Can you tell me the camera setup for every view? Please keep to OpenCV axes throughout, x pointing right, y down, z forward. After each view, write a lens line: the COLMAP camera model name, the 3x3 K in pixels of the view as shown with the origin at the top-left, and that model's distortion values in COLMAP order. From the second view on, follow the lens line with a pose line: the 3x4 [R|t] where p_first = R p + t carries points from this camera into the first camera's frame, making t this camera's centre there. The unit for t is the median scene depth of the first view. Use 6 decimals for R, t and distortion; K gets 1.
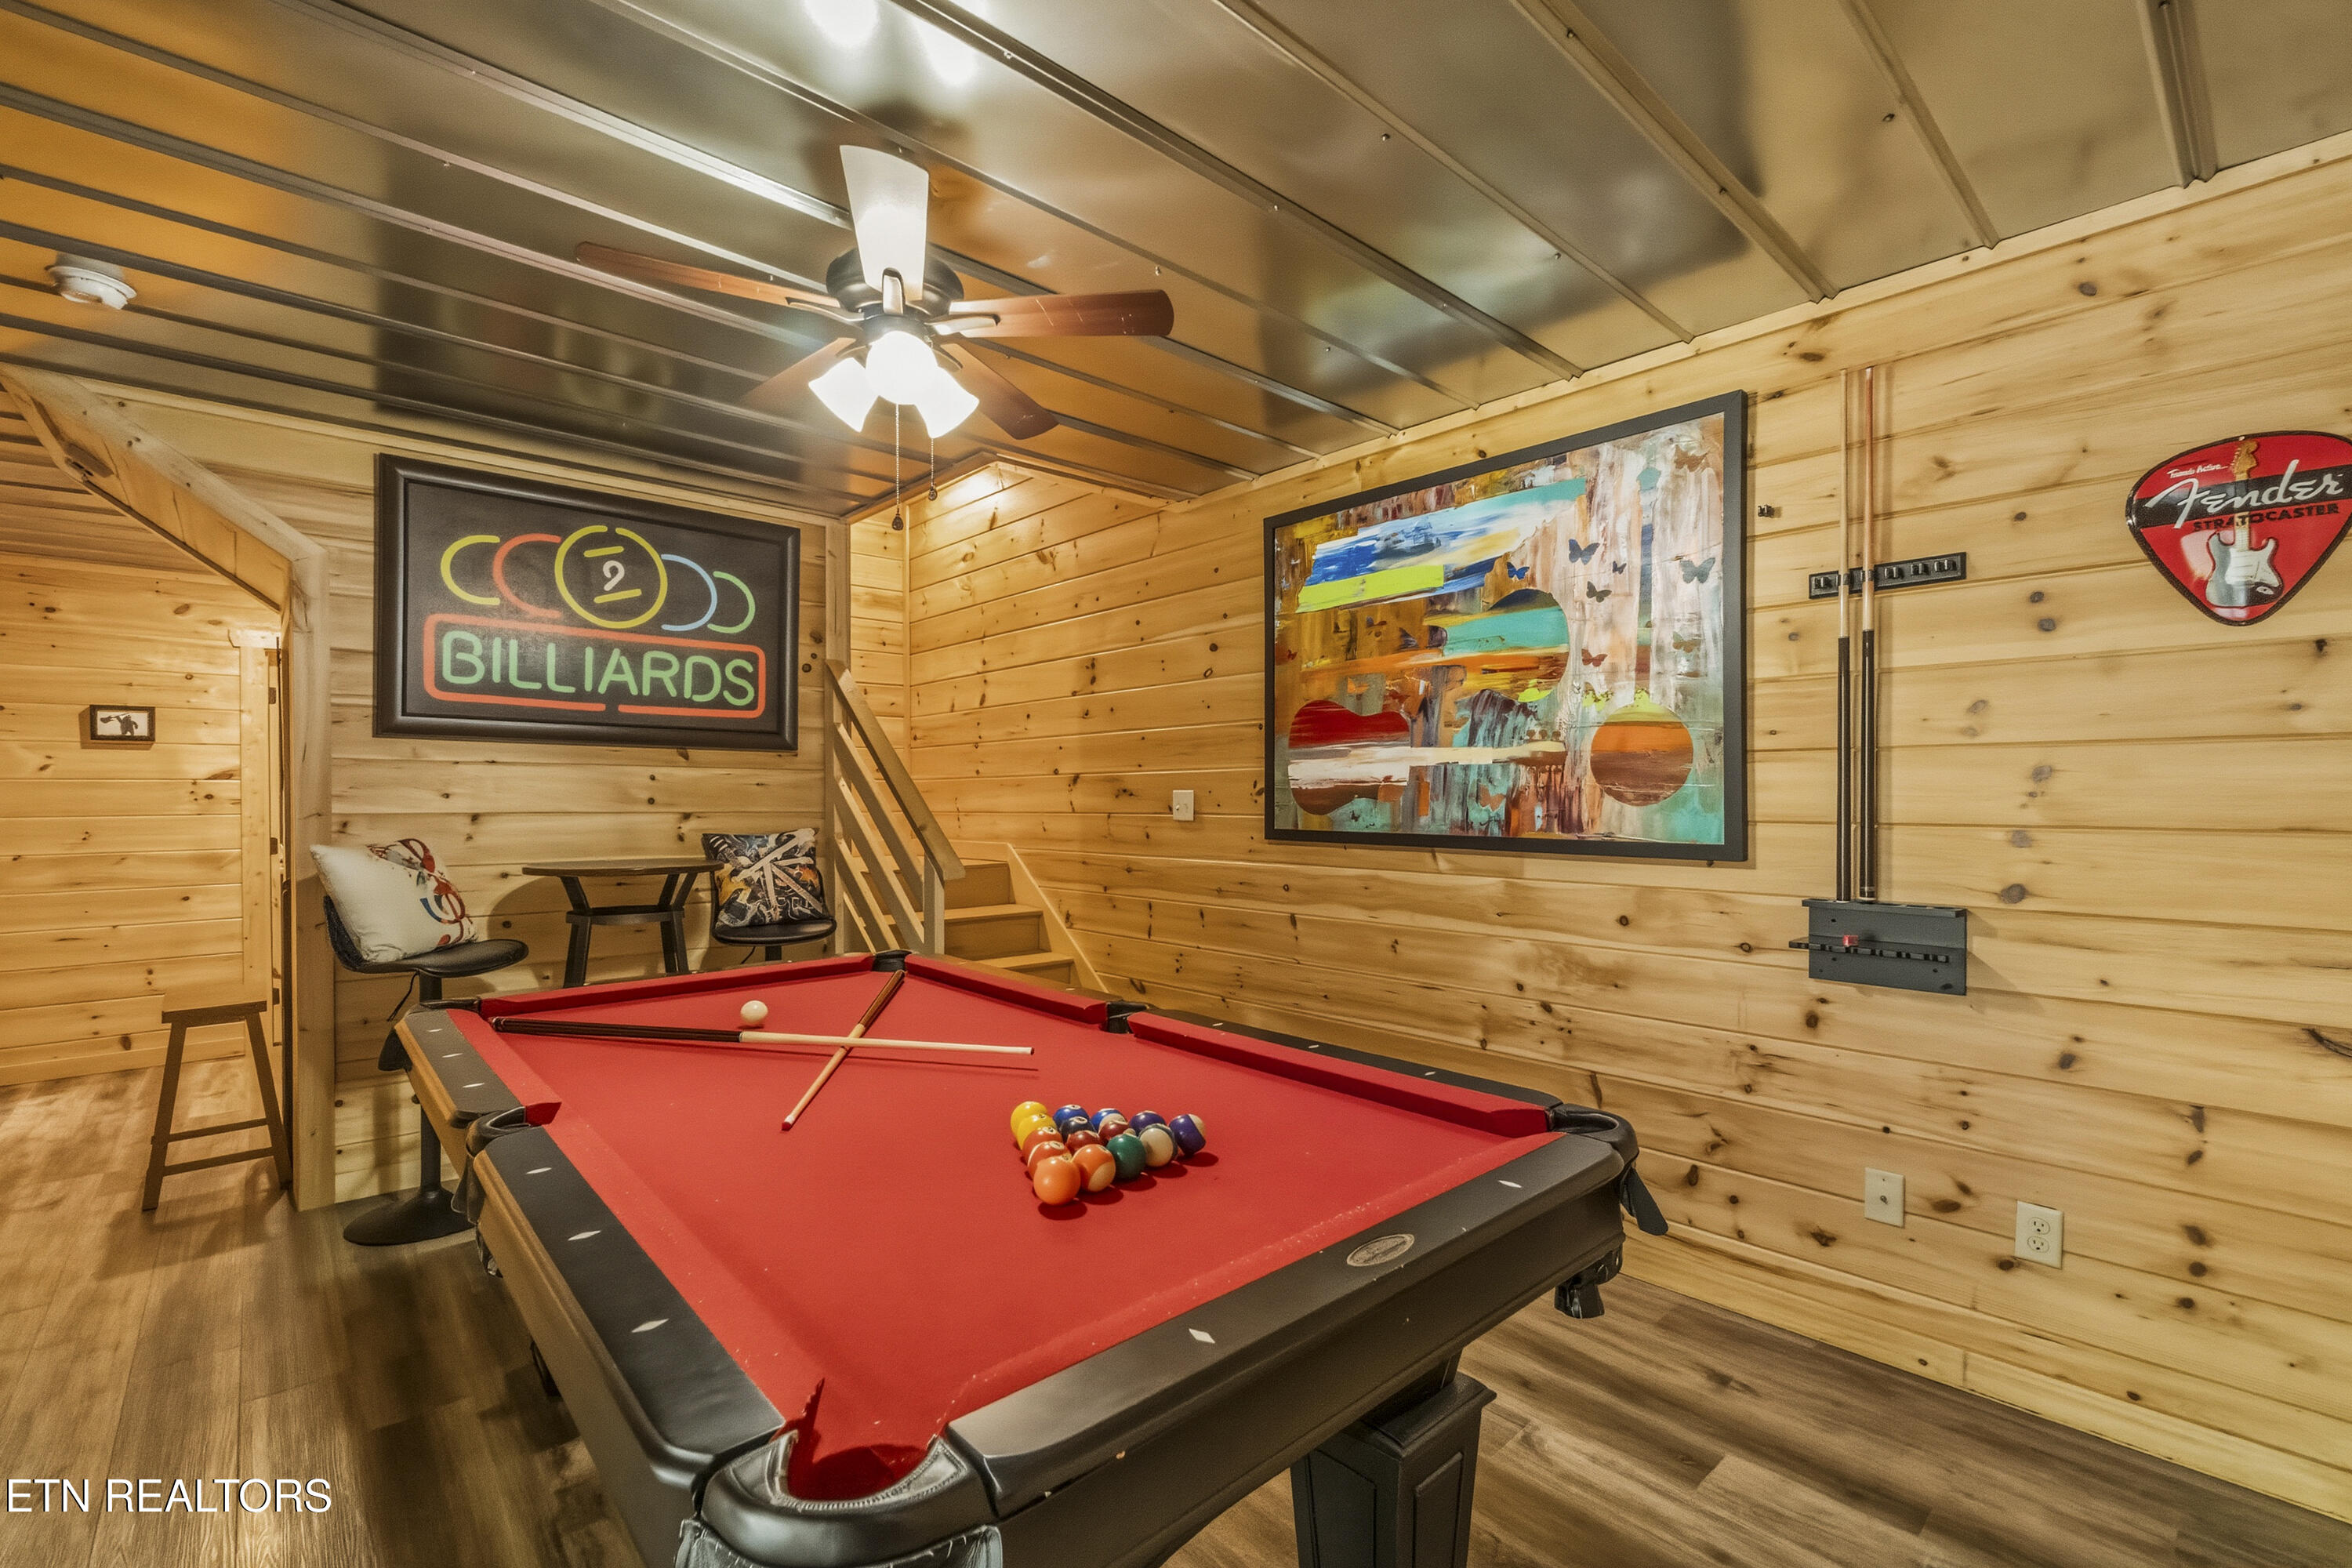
lens RADIAL K [[1025.7, 0, 1167.7], [0, 1025.7, 800.7], [0, 0, 1]] dist [-0.001605, 0.000323]
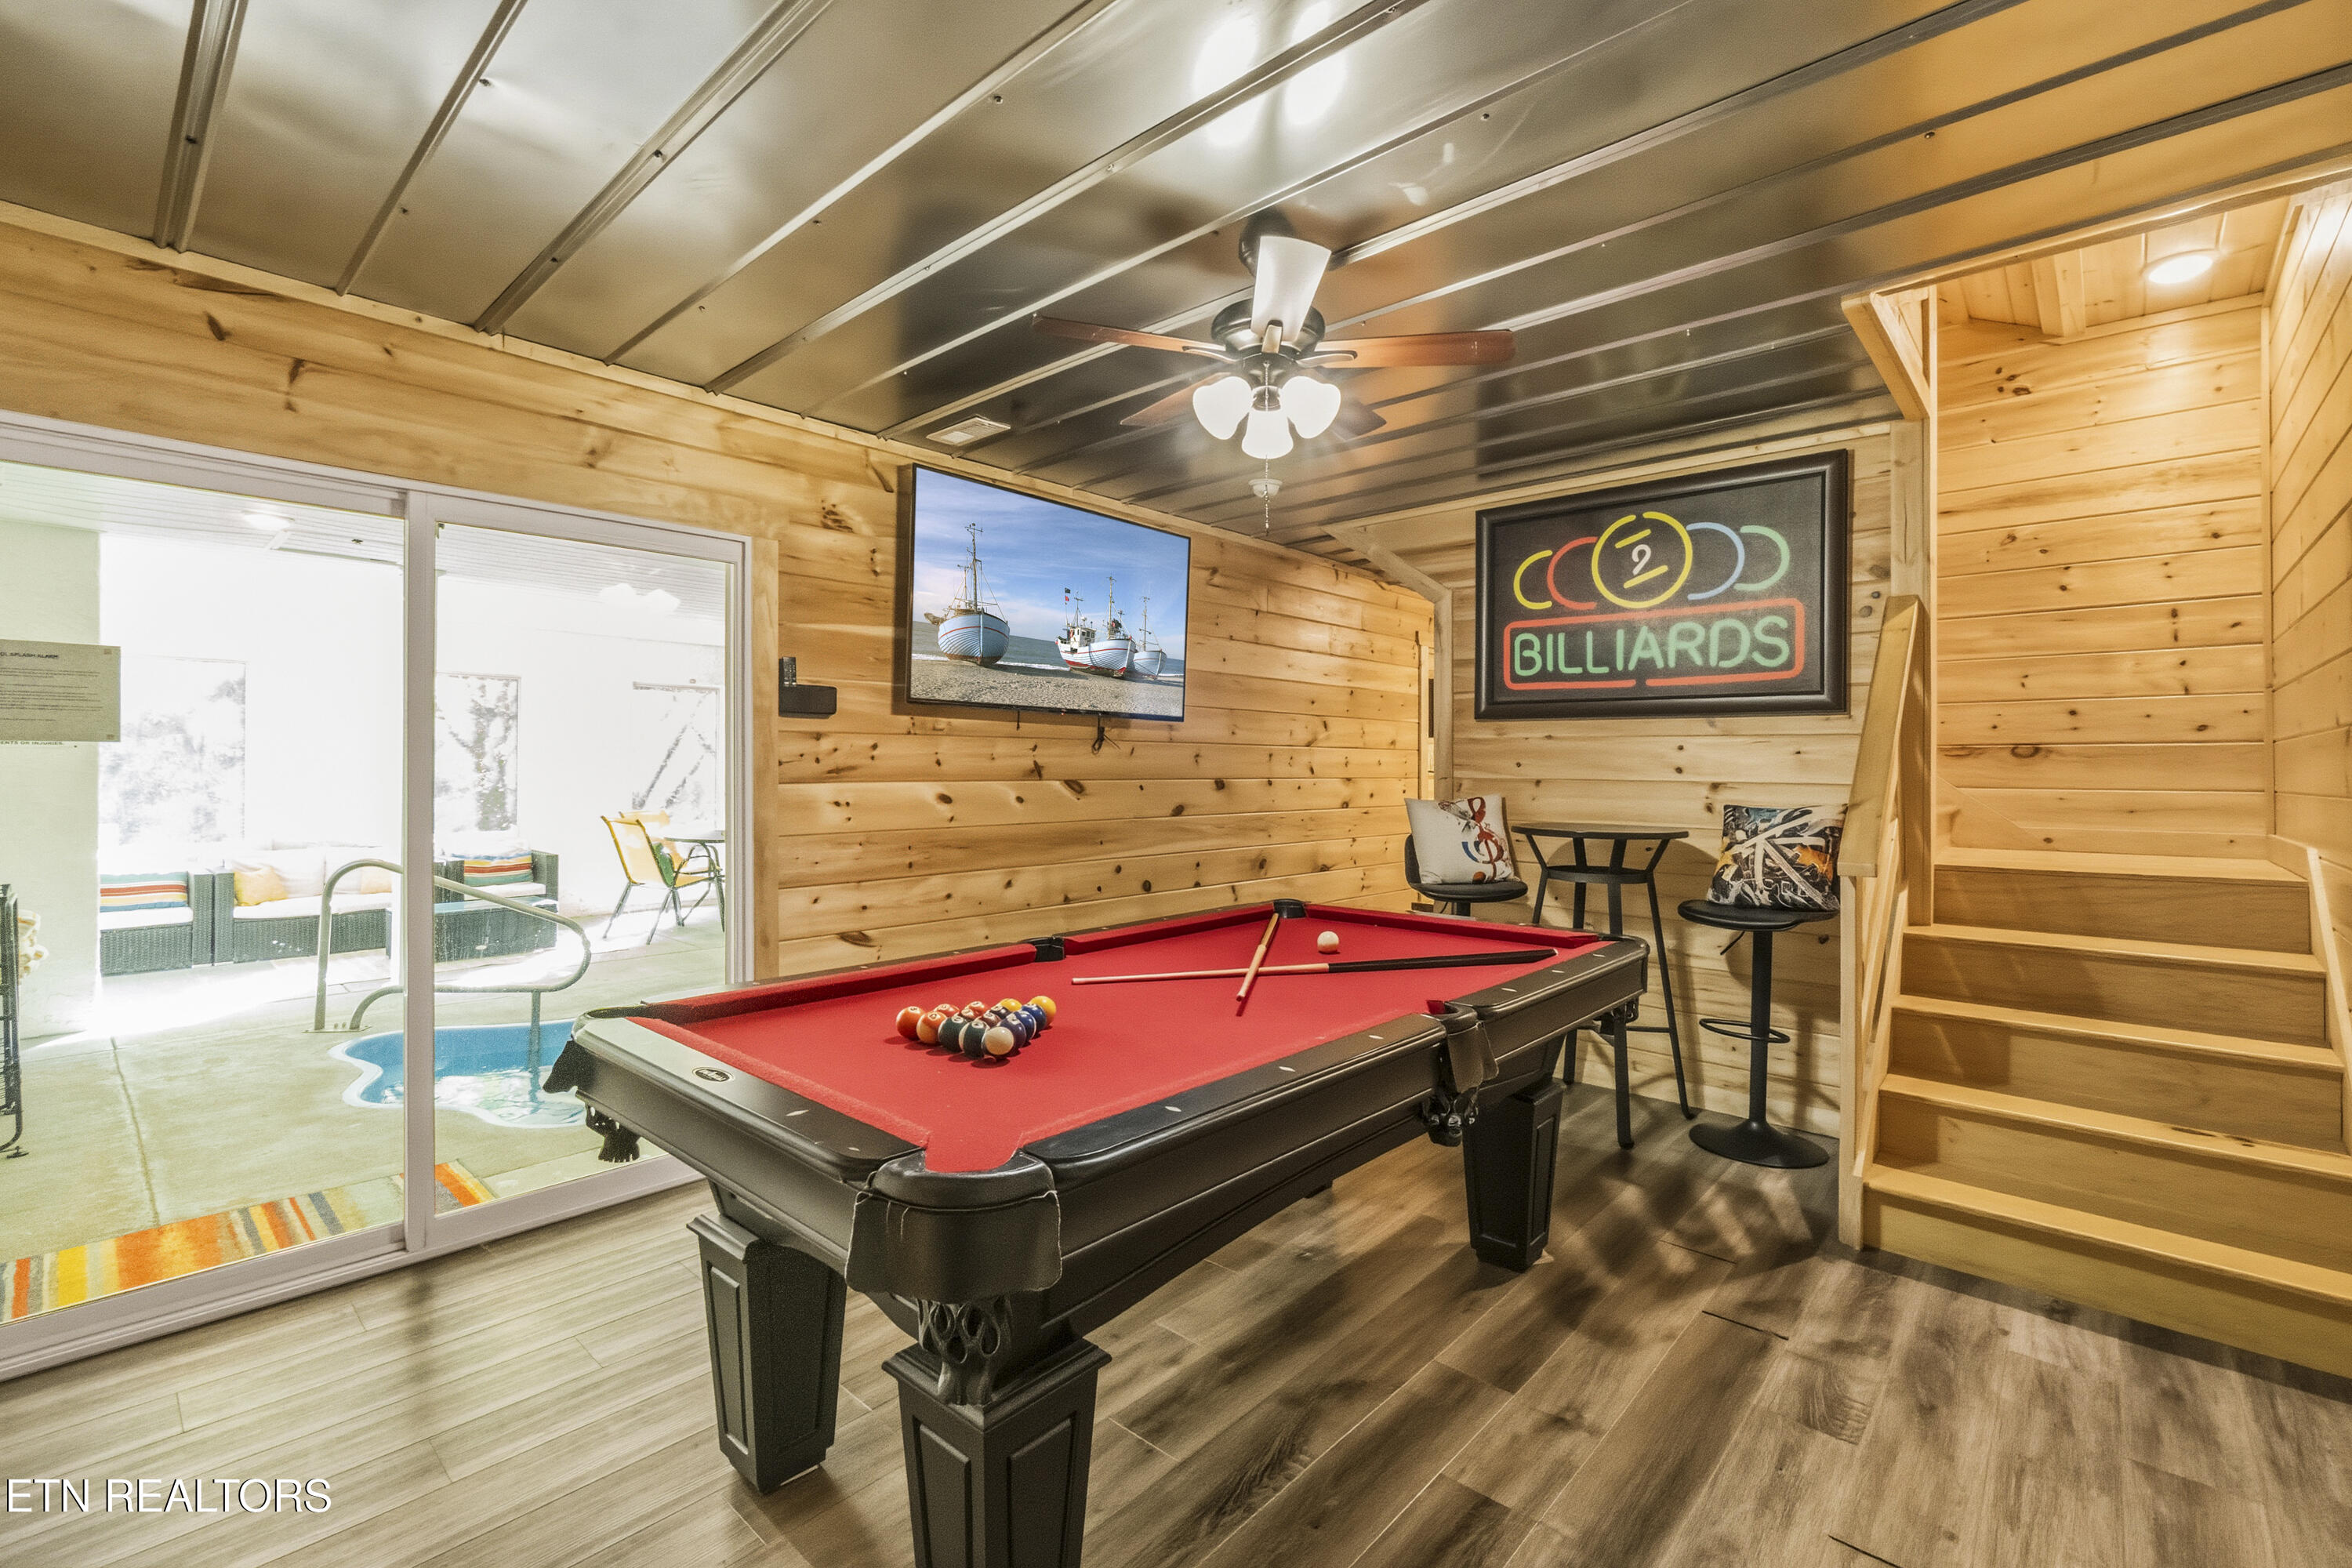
lens RADIAL K [[1025.7, 0, 1187.2], [0, 1025.7, 778.1], [0, 0, 1]] dist [-0.001605, 0.000323]
pose [[0.102995, 0.003841, -0.994674, 0.458960], [-0.016900, 0.999855, 0.002111, 0.013719], [0.994538, 0.016592, 0.103045, 0.414926]]
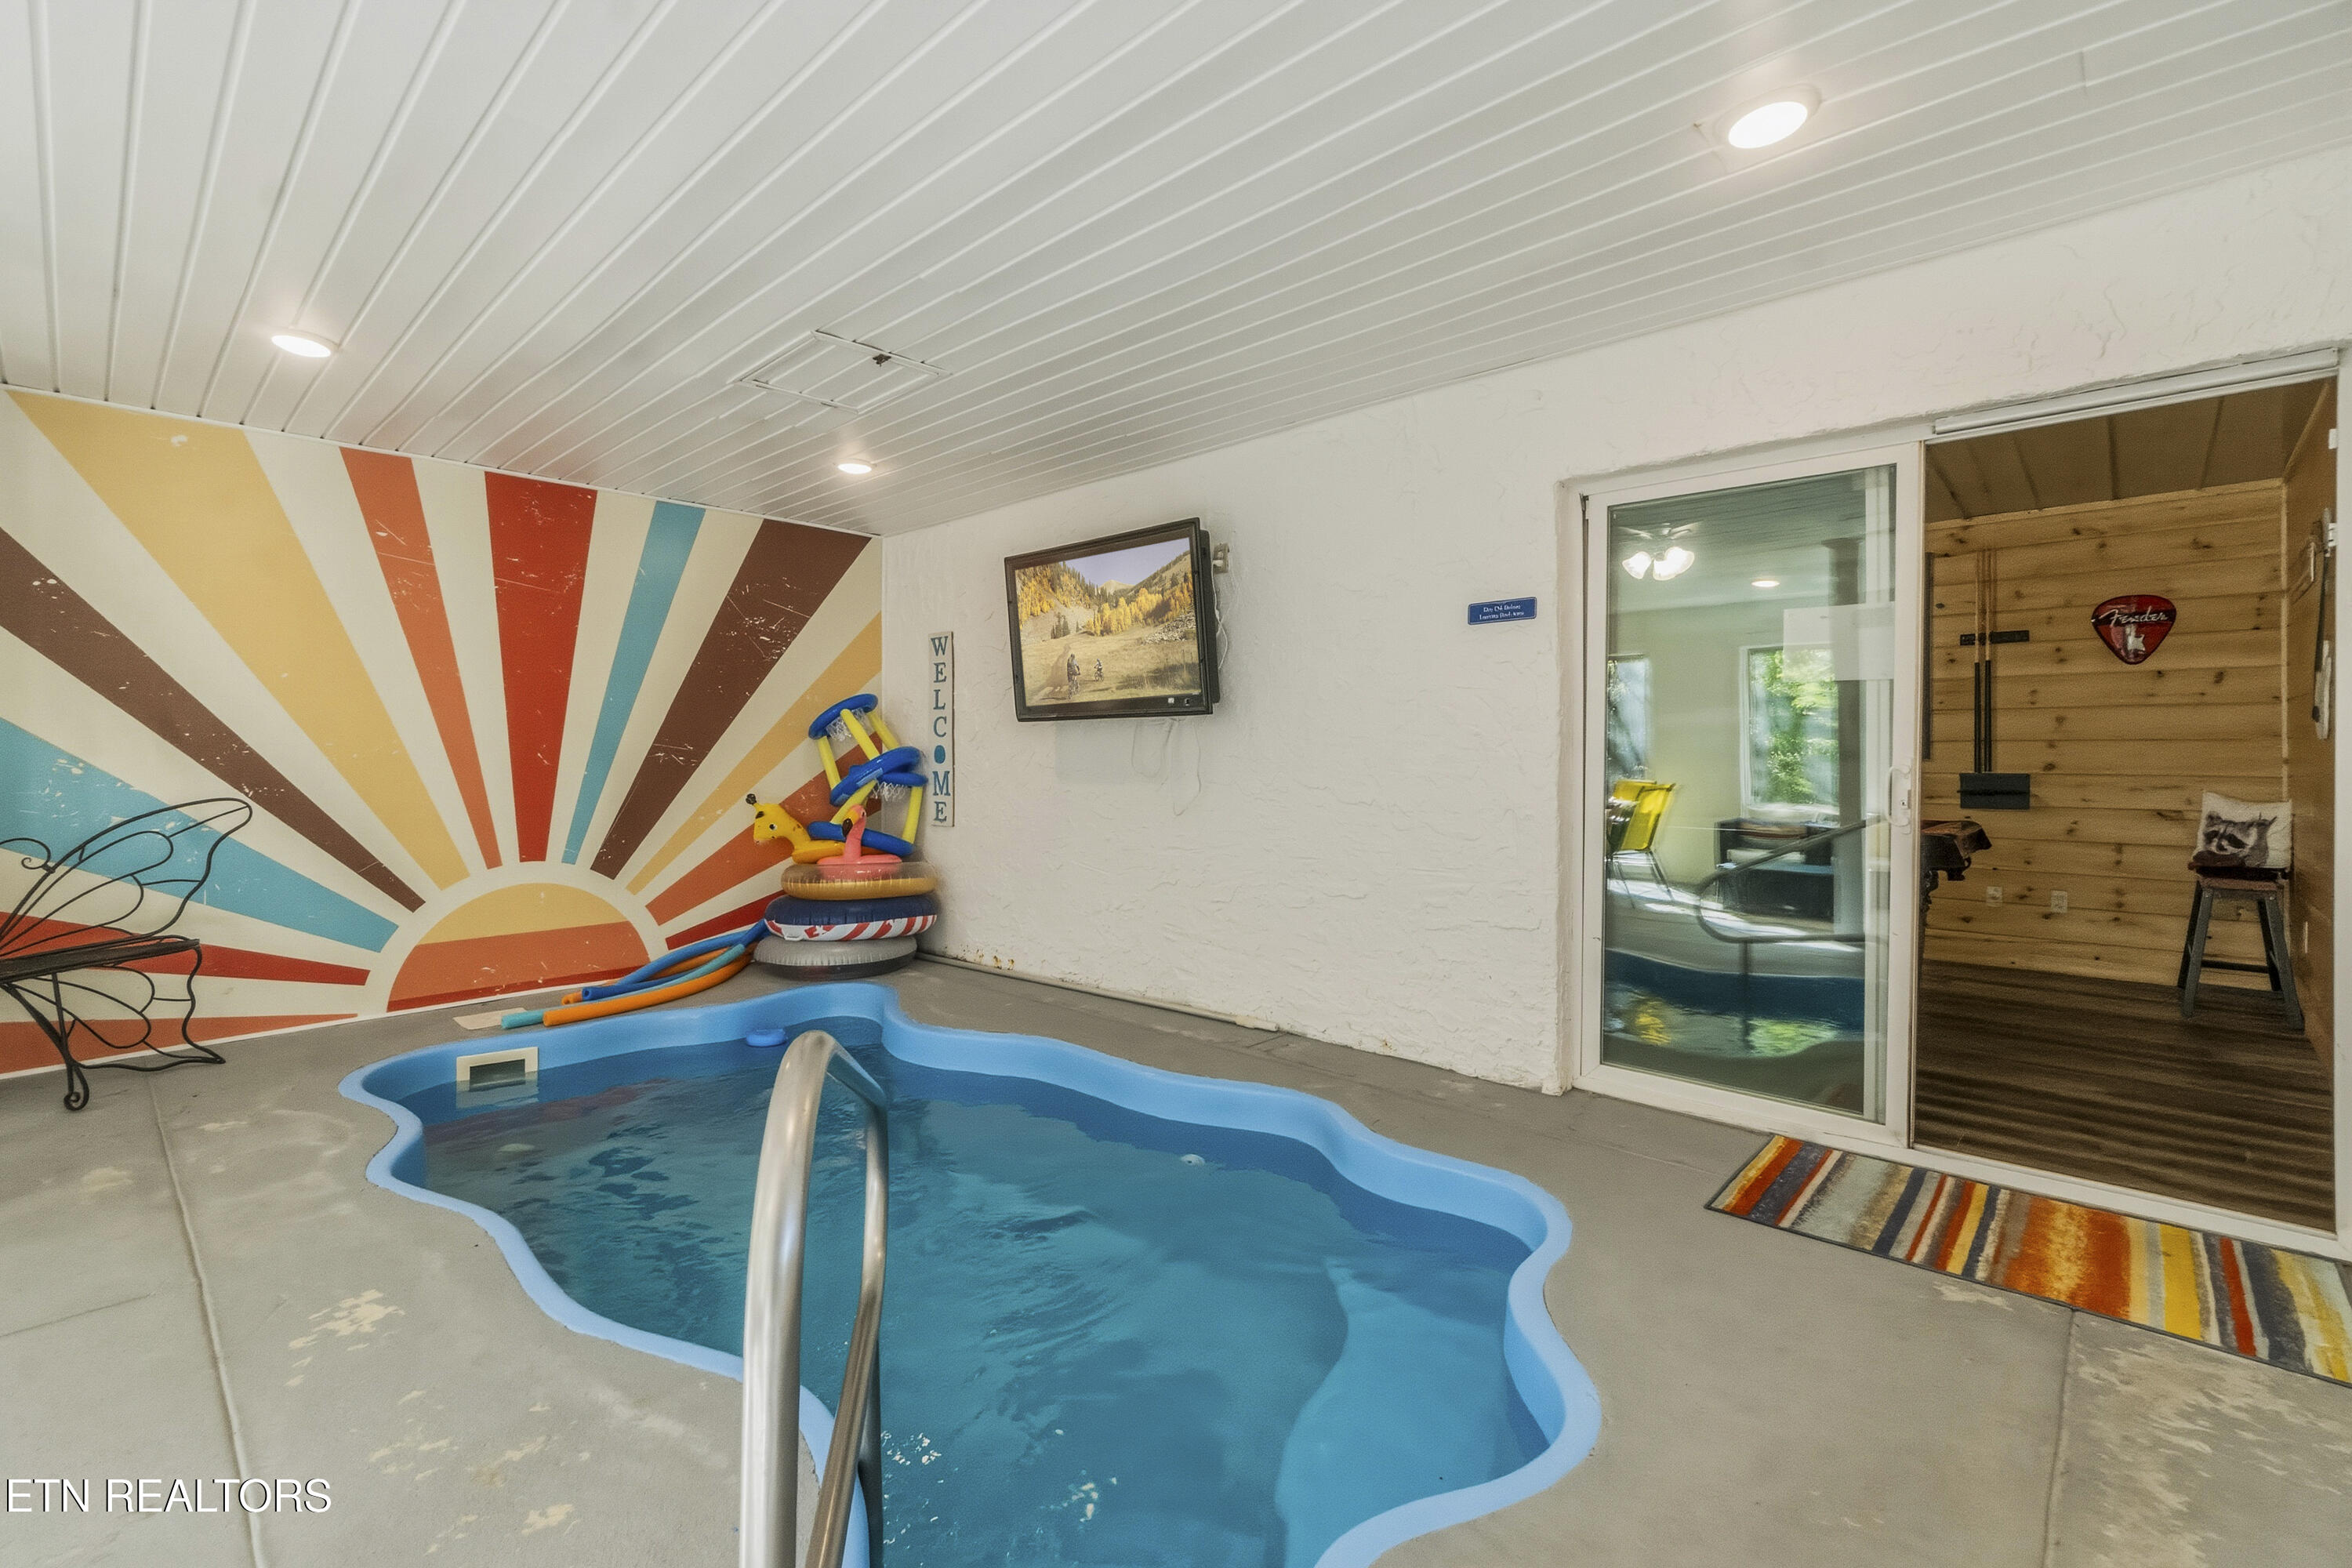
lens RADIAL K [[1025.7, 0, 1205.0], [0, 1025.7, 752.7], [0, 0, 1]] dist [-0.001605, 0.000323]
pose [[0.994566, 0.005079, 0.103987, -1.515733], [-0.003799, 0.999915, -0.012502, 0.095722], [-0.104041, 0.012039, 0.994500, -1.301500]]
